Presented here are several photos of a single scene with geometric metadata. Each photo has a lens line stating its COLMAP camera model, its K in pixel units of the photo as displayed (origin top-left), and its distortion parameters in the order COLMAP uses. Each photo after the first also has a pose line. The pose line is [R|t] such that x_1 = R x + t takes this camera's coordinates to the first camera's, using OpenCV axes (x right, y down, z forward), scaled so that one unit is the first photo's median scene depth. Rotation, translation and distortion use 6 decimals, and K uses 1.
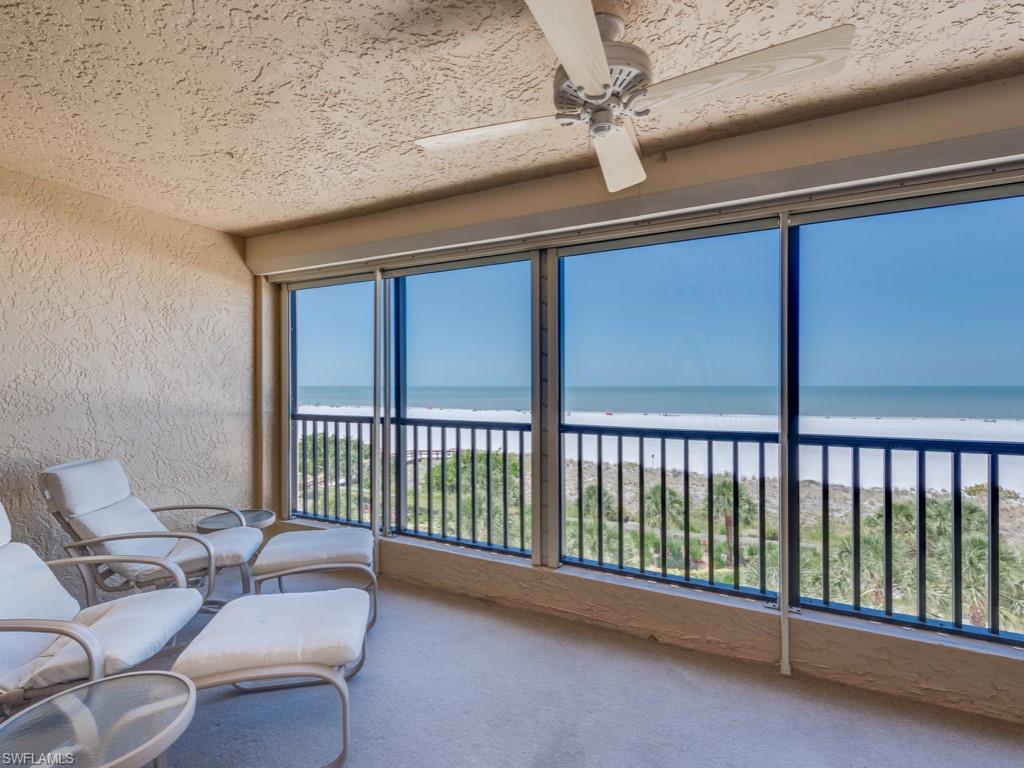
lens RADIAL K [[445.0, 0, 512.0], [0, 445.0, 384.0], [0, 0, 1]] dist [-0.046857, 0.013956]
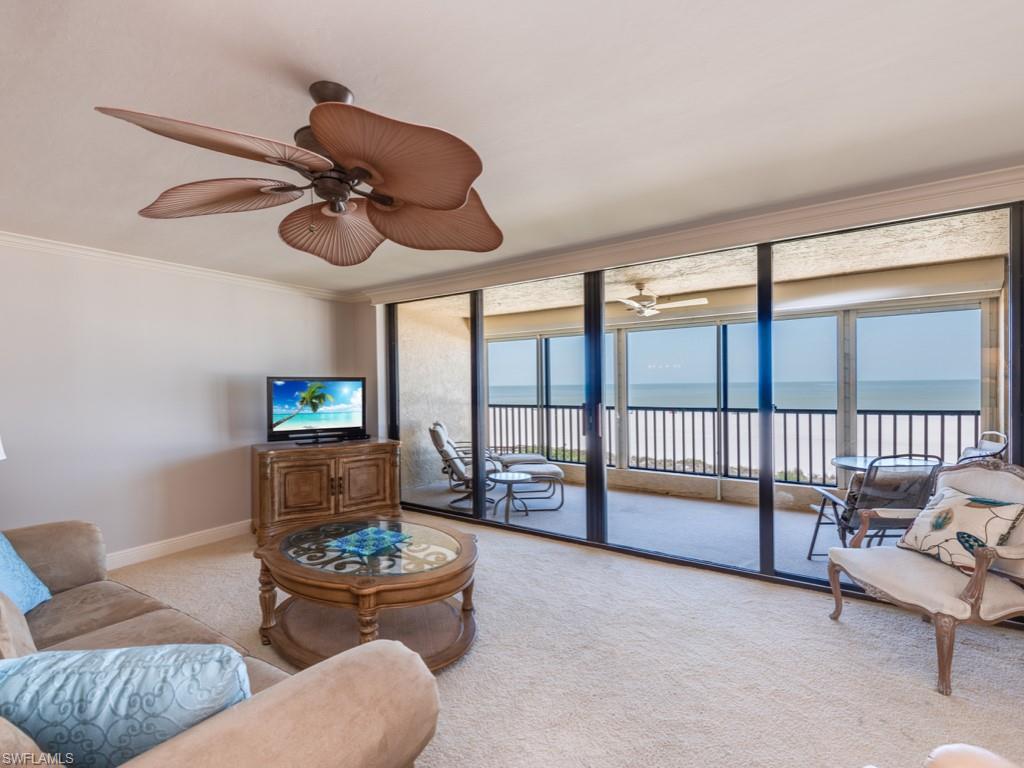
lens RADIAL K [[445.0, 0, 512.0], [0, 445.0, 384.0], [0, 0, 1]] dist [-0.046857, 0.013956]
pose [[0.990458, -0.009988, -0.137452, -0.157650], [0.010375, 0.999944, 0.002099, -0.032982], [0.137423, -0.003505, 0.990506, -1.265129]]
